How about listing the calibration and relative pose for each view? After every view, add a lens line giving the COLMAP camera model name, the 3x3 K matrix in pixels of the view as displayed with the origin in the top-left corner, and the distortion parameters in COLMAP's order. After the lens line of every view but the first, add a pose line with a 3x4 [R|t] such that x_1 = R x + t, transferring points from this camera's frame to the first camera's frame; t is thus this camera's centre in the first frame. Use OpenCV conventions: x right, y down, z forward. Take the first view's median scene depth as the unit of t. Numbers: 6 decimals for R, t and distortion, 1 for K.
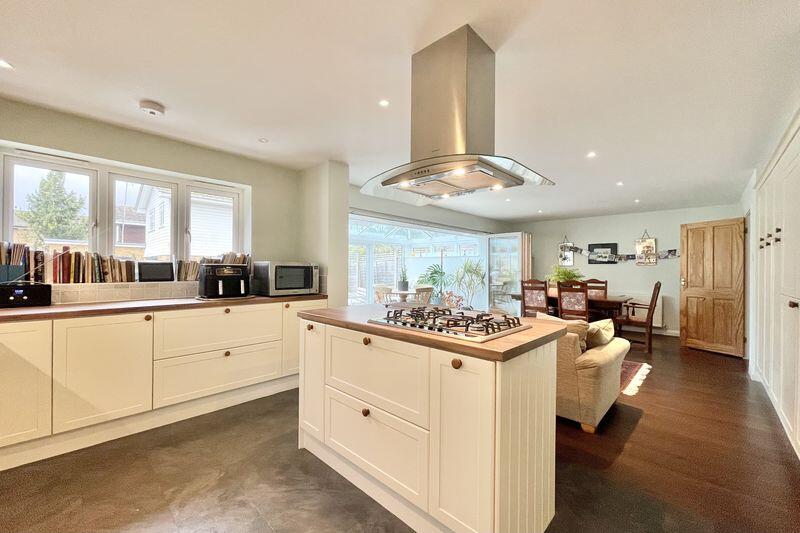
lens RADIAL K [[322.2, 0, 399.7], [0, 322.2, 268.6], [0, 0, 1]] dist [-0.002928, 0.002135]
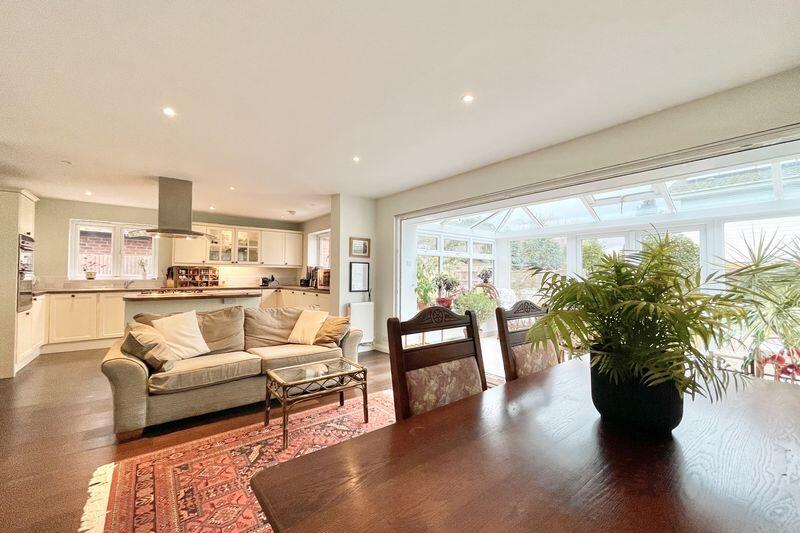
lens RADIAL K [[322.2, 0, 399.5], [0, 322.2, 266.5], [0, 0, 1]] dist [-0.002928, 0.002135]
pose [[-0.135753, -0.035829, -0.990095, 0.759325], [-0.007607, 0.999354, -0.035121, 0.012388], [0.990713, 0.002764, -0.135938, 0.987951]]
